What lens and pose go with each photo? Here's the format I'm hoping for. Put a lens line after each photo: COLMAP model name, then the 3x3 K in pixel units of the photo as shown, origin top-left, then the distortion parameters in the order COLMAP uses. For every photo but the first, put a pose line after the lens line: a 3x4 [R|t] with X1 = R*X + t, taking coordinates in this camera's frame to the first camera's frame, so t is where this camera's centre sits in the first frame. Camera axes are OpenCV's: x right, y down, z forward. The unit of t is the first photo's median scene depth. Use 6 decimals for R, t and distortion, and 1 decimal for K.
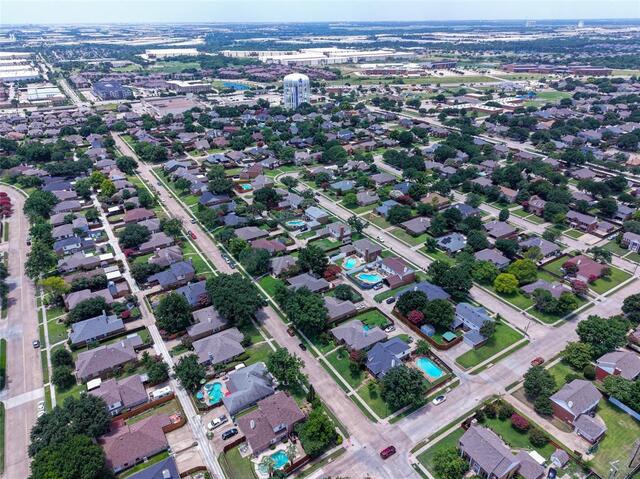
lens RADIAL K [[425.2, 0, 320.0], [0, 425.2, 239.5], [0, 0, 1]] dist [0.043243, -0.048860]
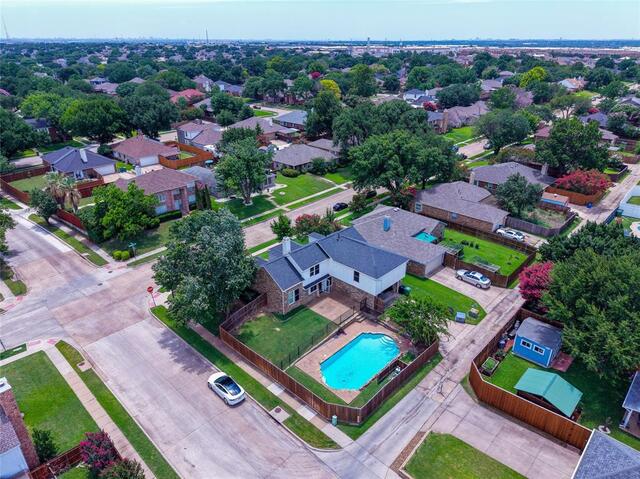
lens RADIAL K [[425.2, 0, 320.0], [0, 425.2, 239.5], [0, 0, 1]] dist [0.043243, -0.048860]
pose [[0.240034, 0.415077, -0.877551, 0.442588], [-0.444649, 0.850585, 0.280699, 0.146178], [0.862943, 0.322824, 0.388733, 0.774925]]
